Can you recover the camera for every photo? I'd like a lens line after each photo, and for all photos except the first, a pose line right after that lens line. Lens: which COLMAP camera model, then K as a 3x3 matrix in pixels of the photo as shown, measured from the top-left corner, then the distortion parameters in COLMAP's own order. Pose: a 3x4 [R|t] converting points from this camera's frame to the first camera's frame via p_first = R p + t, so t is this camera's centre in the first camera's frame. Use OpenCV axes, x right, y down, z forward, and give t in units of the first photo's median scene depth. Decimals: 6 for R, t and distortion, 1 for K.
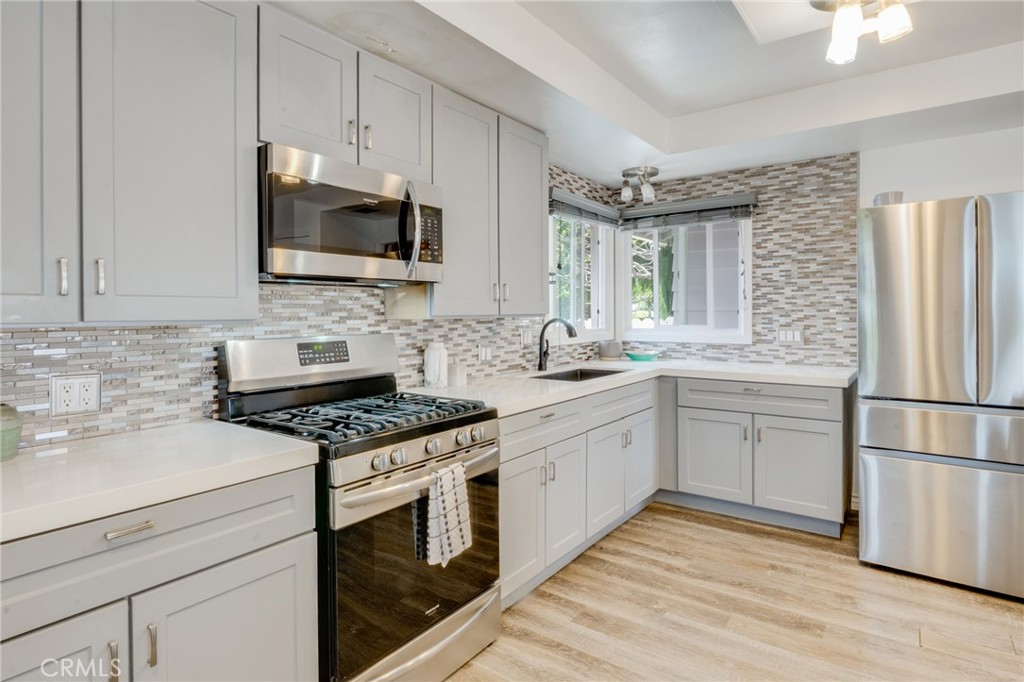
lens RADIAL K [[550.8, 0, 514.1], [0, 550.8, 314.3], [0, 0, 1]] dist [-0.000780, -0.000126]
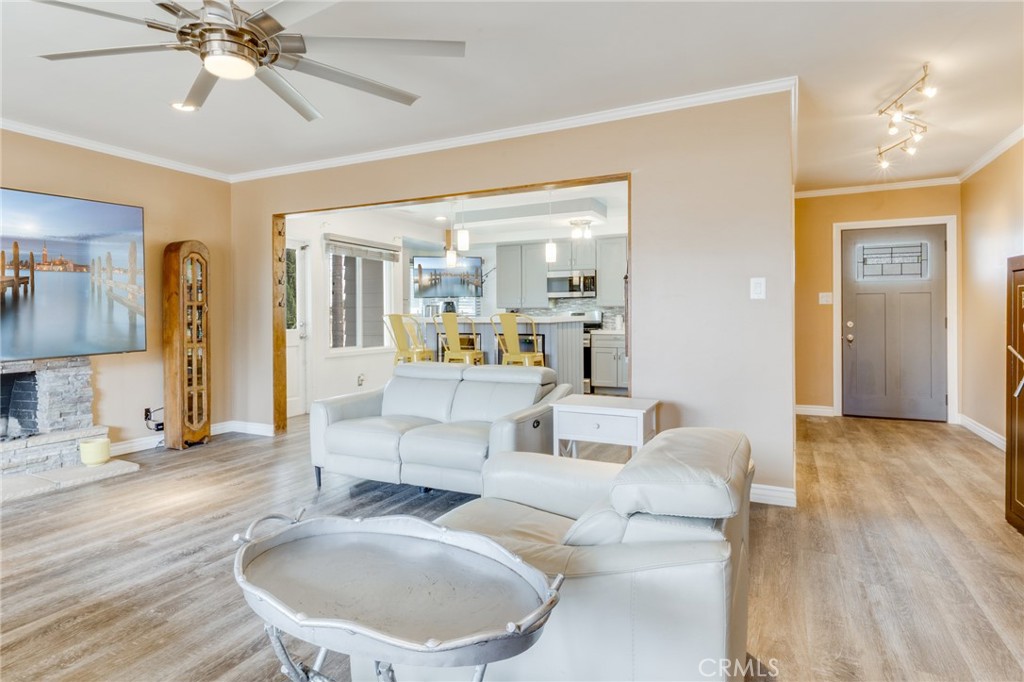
lens RADIAL K [[550.8, 0, 514.1], [0, 550.8, 314.3], [0, 0, 1]] dist [-0.000780, -0.000126]
pose [[0.172661, 0.004955, -0.984969, 3.072321], [0.002064, 0.999983, 0.005392, 0.032942], [0.984979, -0.002964, 0.172648, -0.114438]]
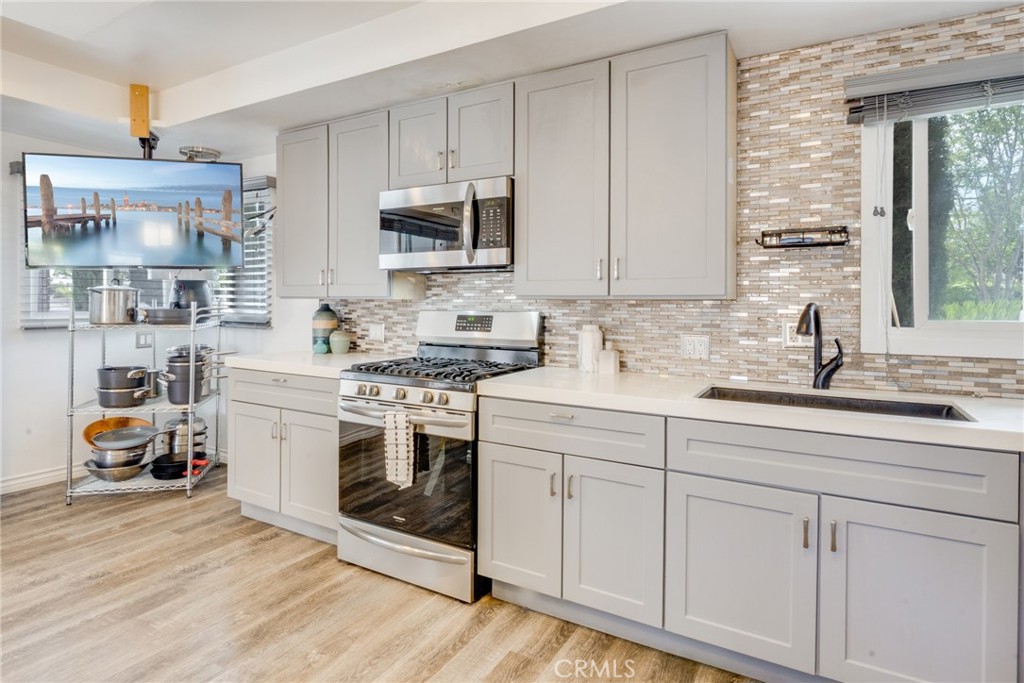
lens RADIAL K [[558.1, 0, 515.1], [0, 558.1, 301.0], [0, 0, 1]] dist [-0.001330, -0.001719]
pose [[0.100906, 0.005502, -0.994881, 0.901664], [-0.009504, 0.999944, 0.004566, 0.007309], [0.994851, 0.008995, 0.100952, 0.854226]]
